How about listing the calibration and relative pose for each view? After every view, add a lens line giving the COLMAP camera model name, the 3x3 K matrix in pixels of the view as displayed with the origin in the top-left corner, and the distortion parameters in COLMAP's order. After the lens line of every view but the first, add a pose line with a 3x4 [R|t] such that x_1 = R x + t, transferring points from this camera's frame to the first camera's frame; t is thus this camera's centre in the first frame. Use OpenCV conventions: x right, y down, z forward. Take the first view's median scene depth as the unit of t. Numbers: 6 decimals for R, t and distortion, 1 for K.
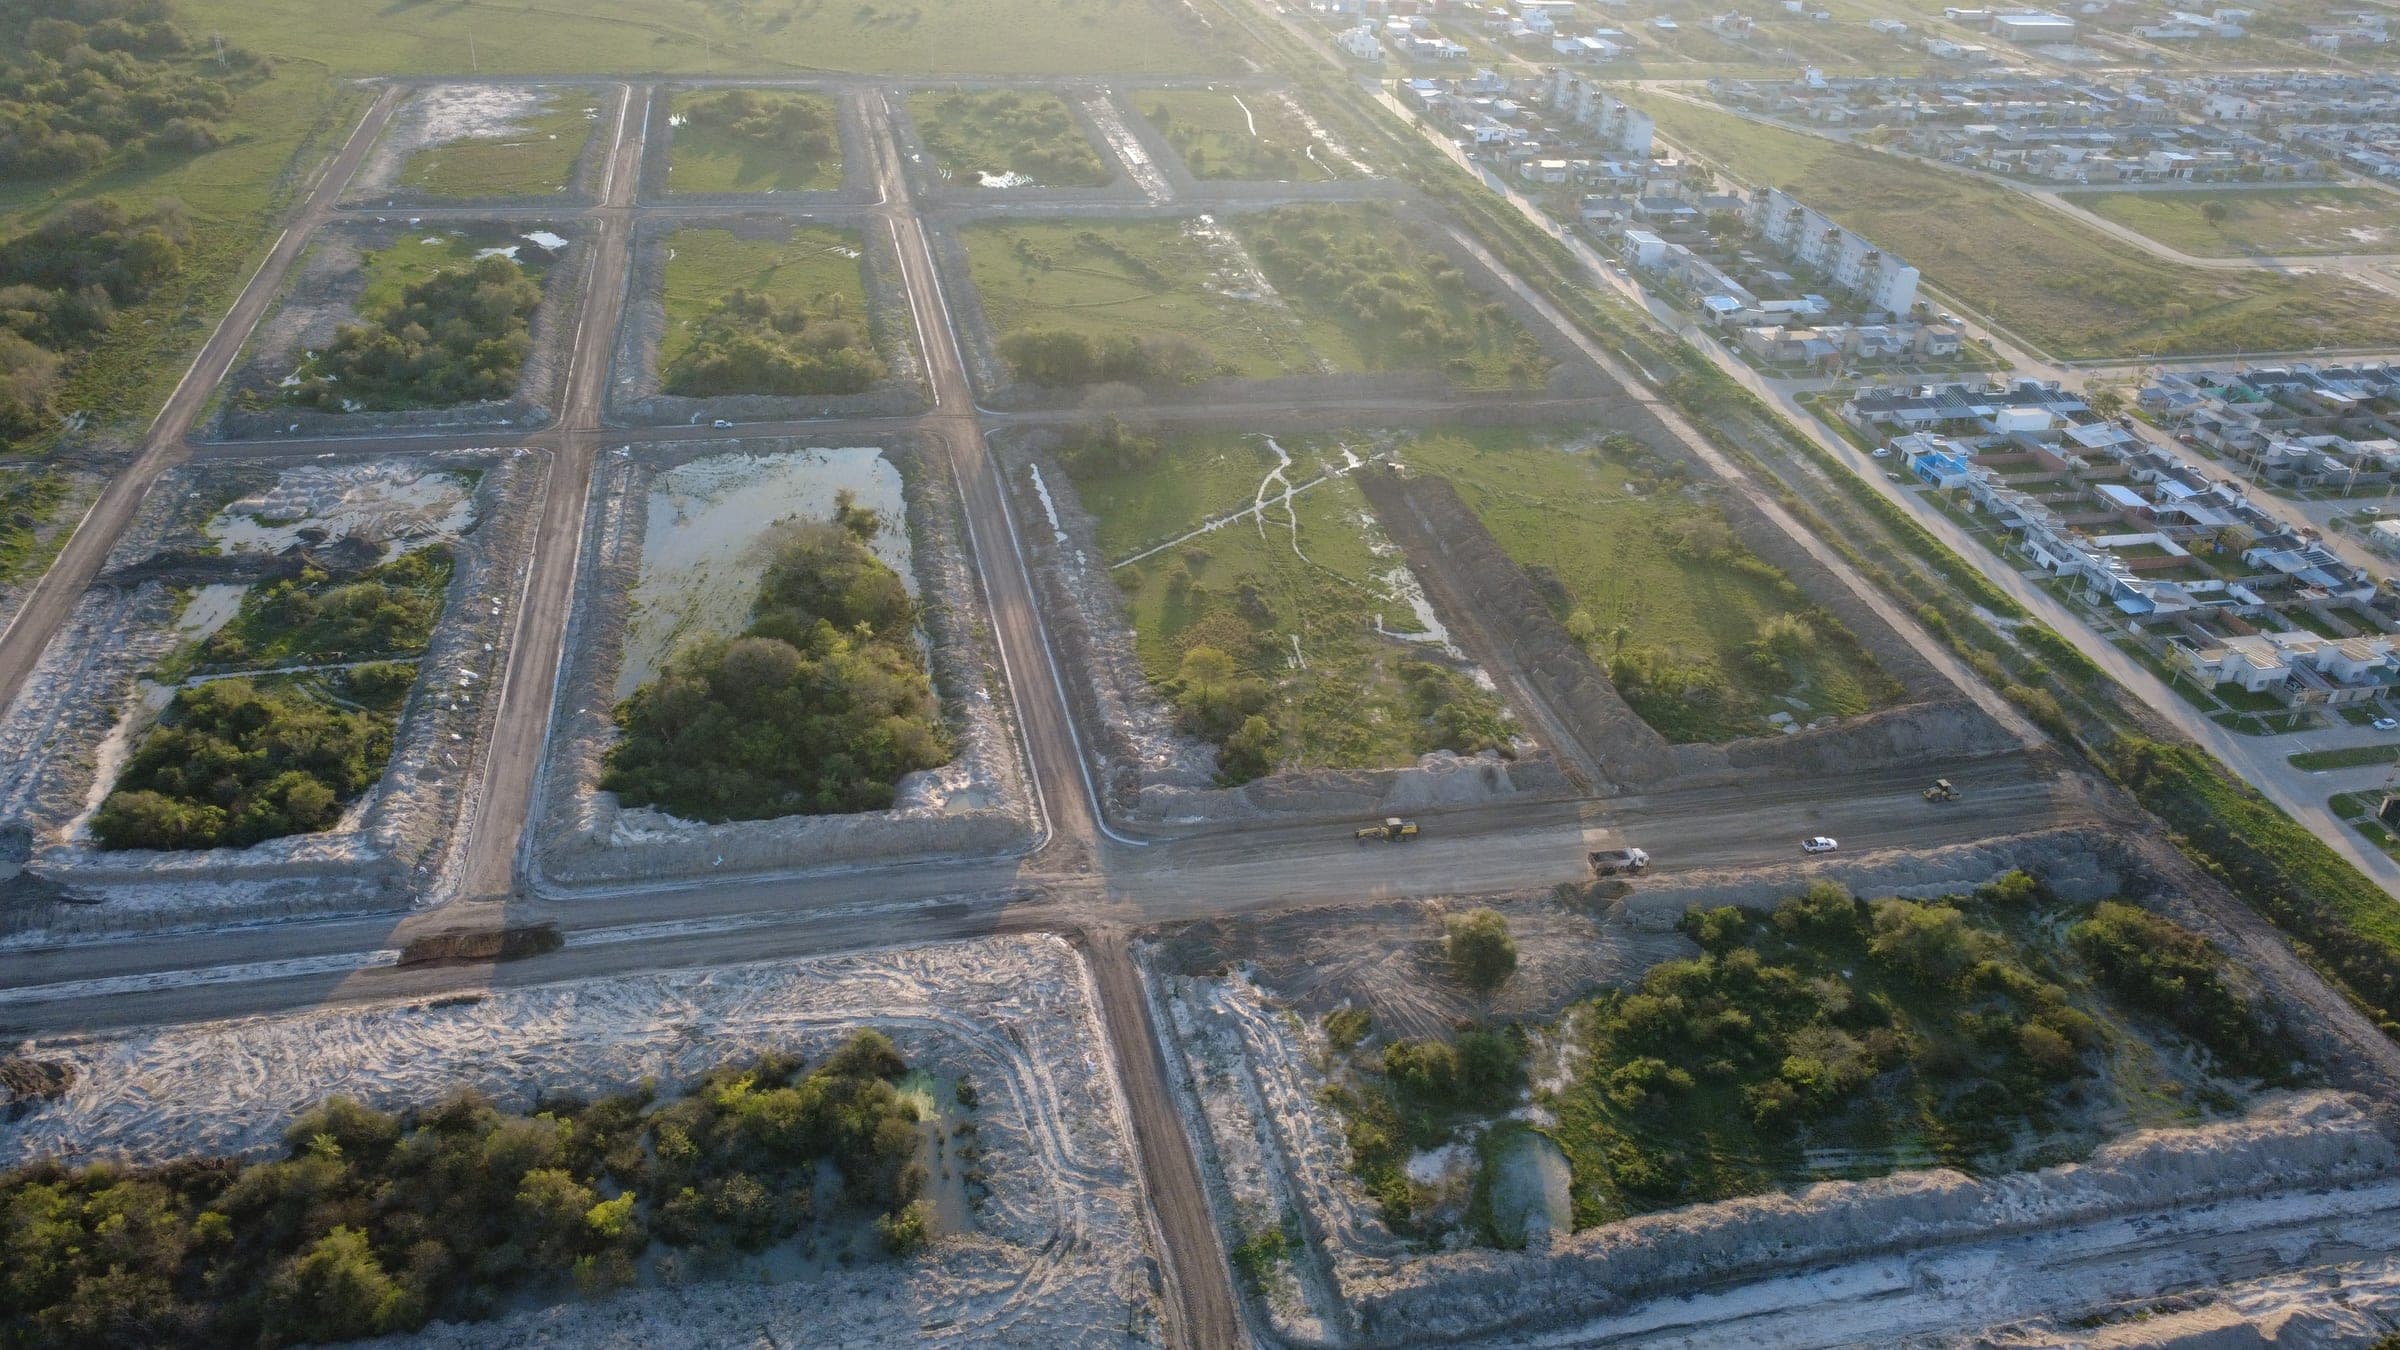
lens RADIAL K [[1746.1, 0, 1200.0], [0, 1746.1, 675.0], [0, 0, 1]] dist [-0.000300, 0.002562]
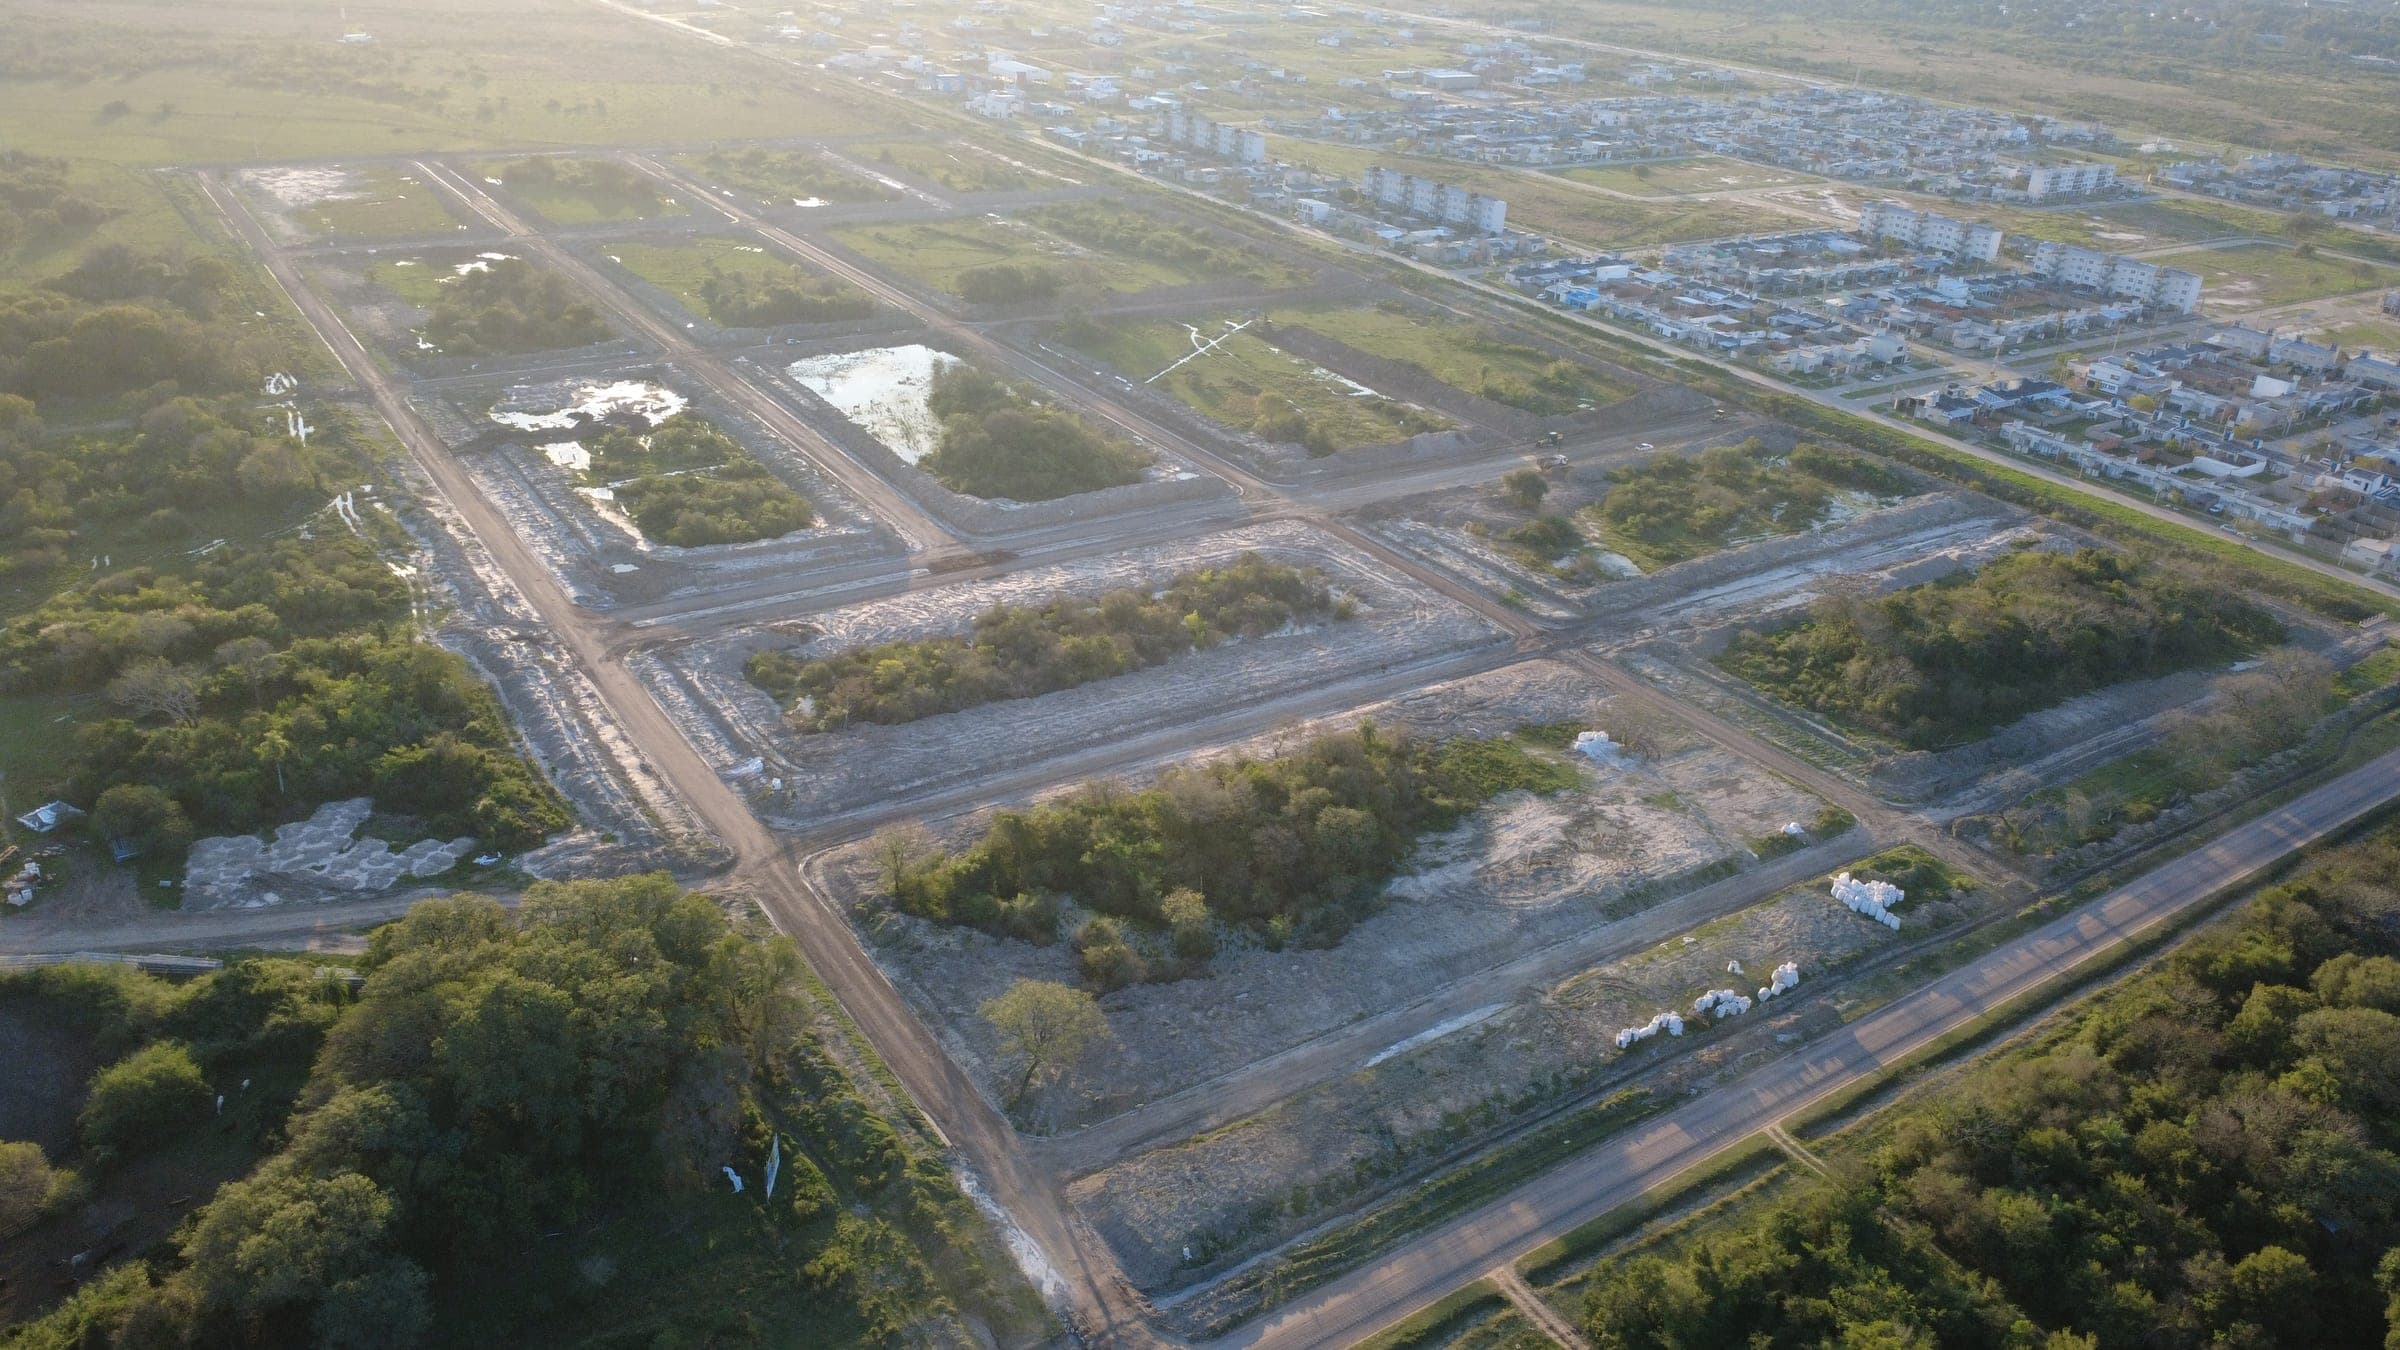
lens RADIAL K [[1746.1, 0, 1200.0], [0, 1746.1, 675.0], [0, 0, 1]] dist [-0.000300, 0.002562]
pose [[0.932496, -0.156507, 0.325510, -0.493269], [0.180638, 0.982516, -0.045079, 0.239821], [-0.312764, 0.100835, 0.944463, -0.354537]]
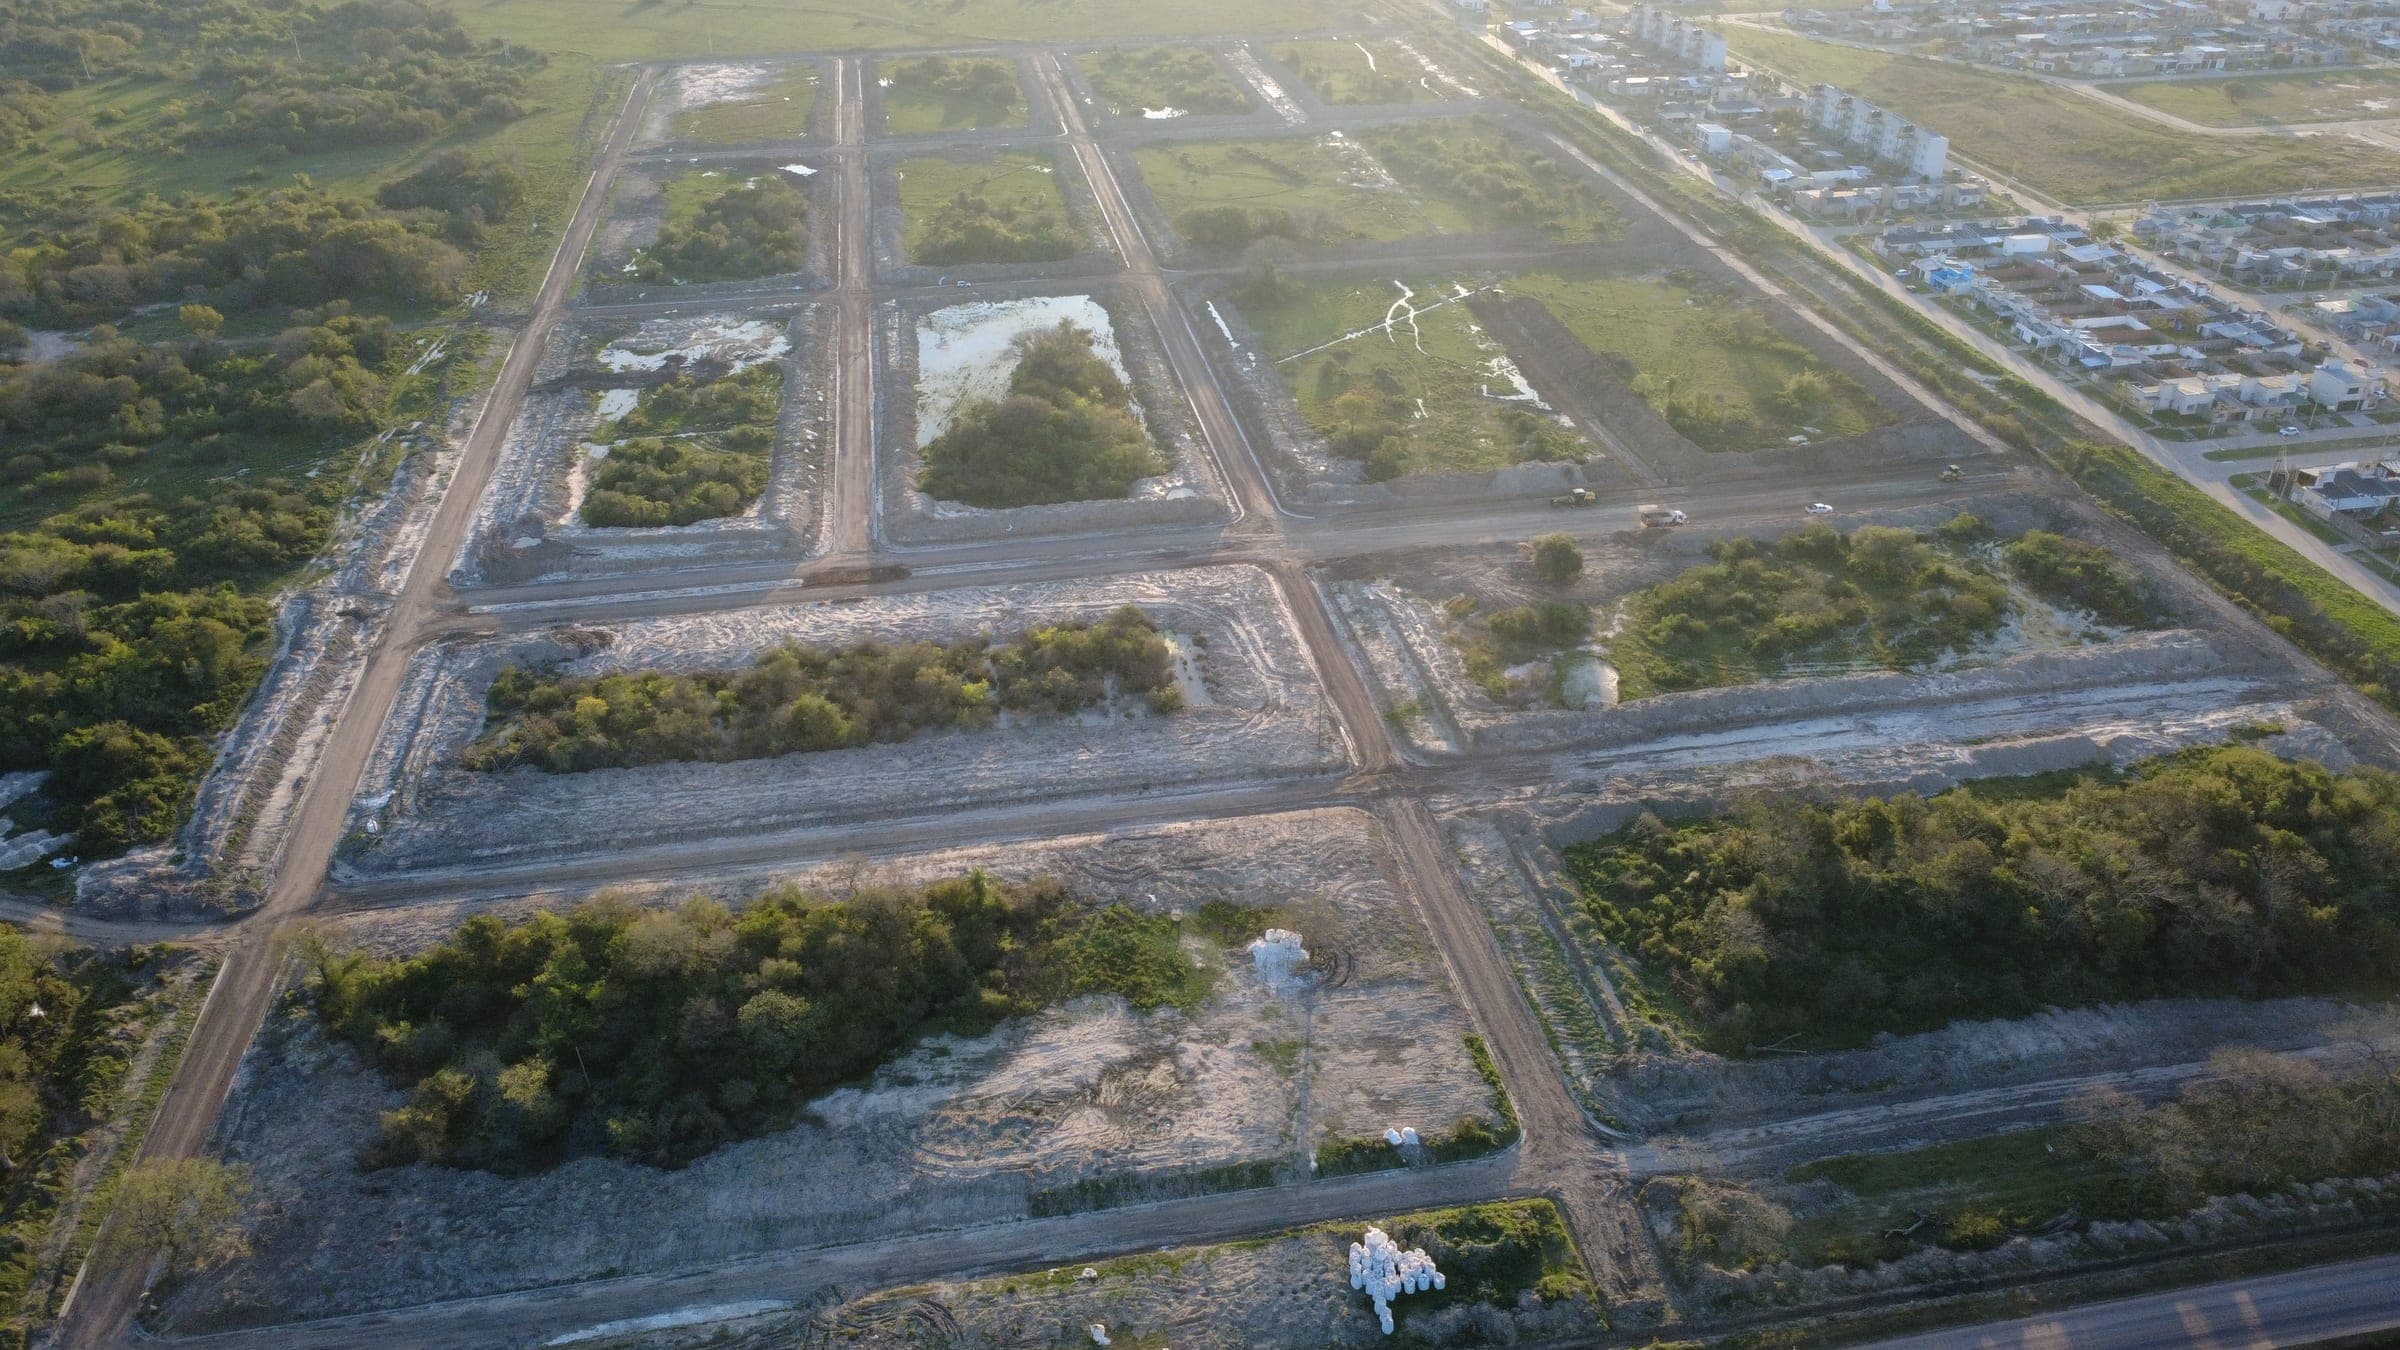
lens RADIAL K [[1746.1, 0, 1200.0], [0, 1746.1, 675.0], [0, 0, 1]] dist [-0.000300, 0.002562]
pose [[0.996879, -0.026100, -0.074504, -0.015127], [0.025530, 0.999637, -0.008602, 0.169288], [0.074701, 0.006673, 0.997184, -0.275577]]
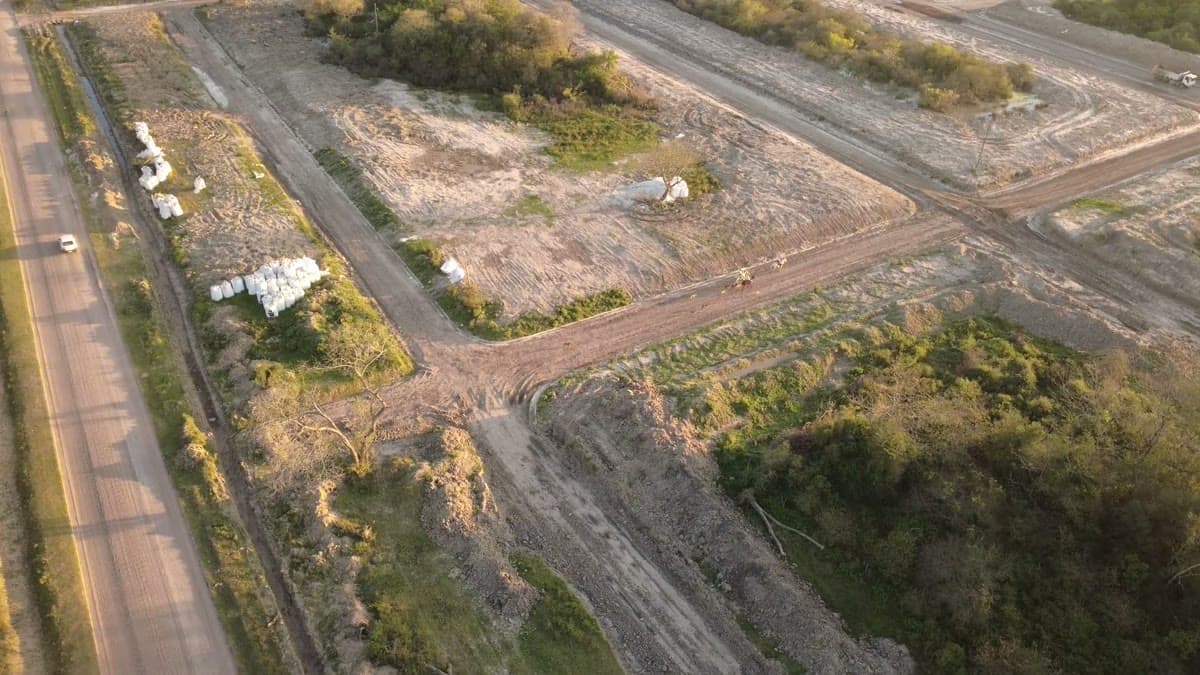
lens RADIAL K [[879.7, 0, 600.0], [0, 879.7, 337.5], [0, 0, 1]] dist [-0.033075, 0.001584]
pose [[0.334596, 0.508178, -0.793600, 0.272201], [-0.505713, 0.807433, 0.303819, 0.222677], [0.795173, 0.299677, 0.527156, 0.204868]]
